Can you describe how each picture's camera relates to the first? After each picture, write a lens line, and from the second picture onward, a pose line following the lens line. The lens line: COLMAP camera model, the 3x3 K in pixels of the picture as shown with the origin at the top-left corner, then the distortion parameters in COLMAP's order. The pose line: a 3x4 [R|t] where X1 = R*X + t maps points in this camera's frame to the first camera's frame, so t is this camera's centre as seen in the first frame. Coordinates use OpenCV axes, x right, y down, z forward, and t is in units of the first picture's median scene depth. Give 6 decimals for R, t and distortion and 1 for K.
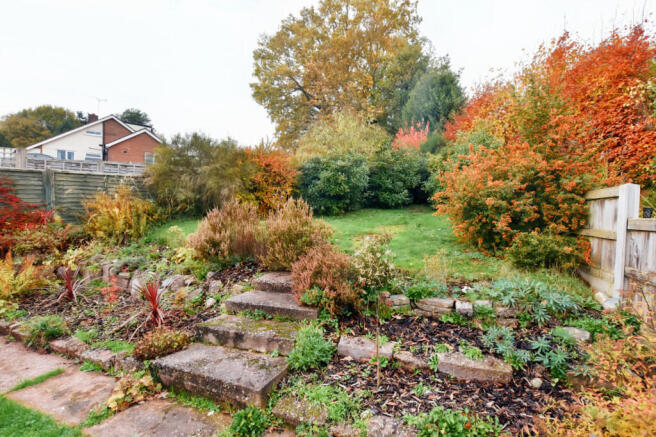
lens RADIAL K [[295.0, 0, 327.9], [0, 295.0, 216.9], [0, 0, 1]] dist [-0.017378, 0.001020]
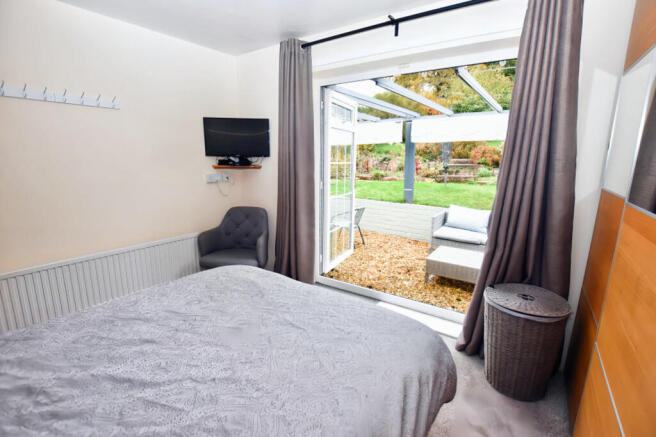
lens RADIAL K [[295.0, 0, 327.4], [0, 295.0, 217.4], [0, 0, 1]] dist [-0.017378, 0.001020]
pose [[0.952029, 0.067961, -0.298367, -0.433918], [-0.008922, 0.980776, 0.194932, 0.196045], [0.305879, -0.182919, 0.934333, -1.640629]]
